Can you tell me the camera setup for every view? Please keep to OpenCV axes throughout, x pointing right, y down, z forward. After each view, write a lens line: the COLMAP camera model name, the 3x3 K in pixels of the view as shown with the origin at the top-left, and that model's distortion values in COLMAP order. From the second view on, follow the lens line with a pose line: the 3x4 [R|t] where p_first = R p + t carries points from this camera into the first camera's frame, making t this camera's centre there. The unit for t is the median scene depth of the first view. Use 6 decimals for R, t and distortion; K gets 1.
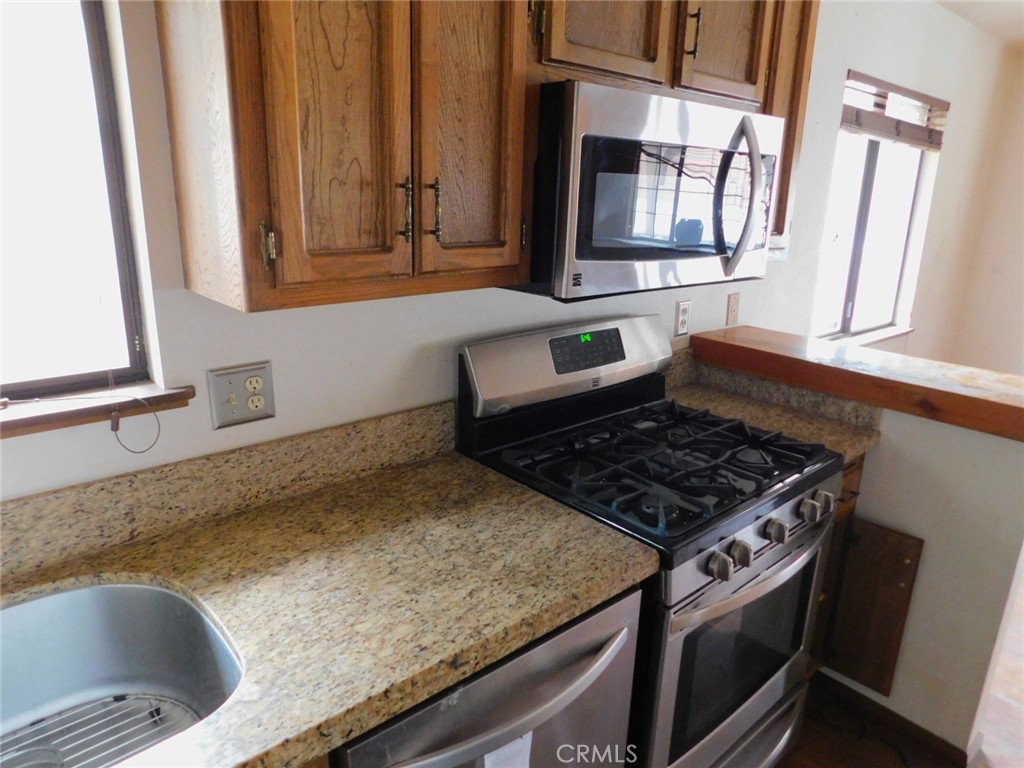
lens RADIAL K [[666.8, 0, 512.0], [0, 666.8, 384.0], [0, 0, 1]] dist [-0.034713, 0.004220]
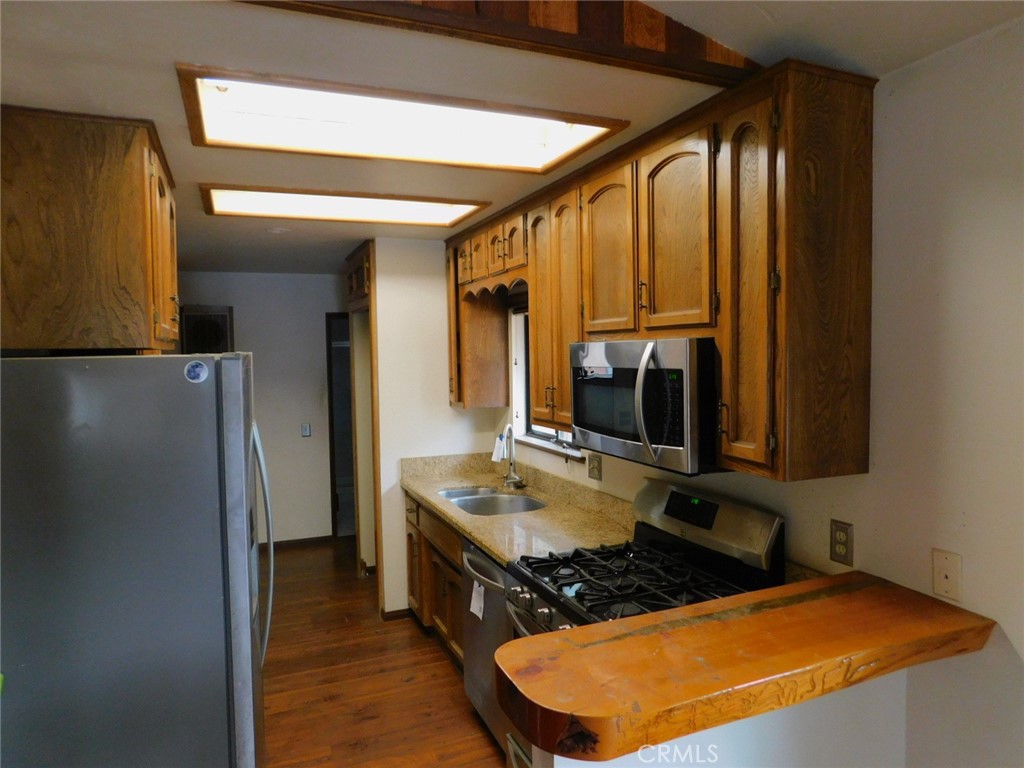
lens RADIAL K [[666.8, 0, 512.0], [0, 666.8, 384.0], [0, 0, 1]] dist [-0.034713, 0.004220]
pose [[-0.328445, 0.021611, -0.944276, 2.105789], [-0.262767, 0.958181, 0.113326, -0.497372], [0.907236, 0.285346, -0.309031, 1.461506]]
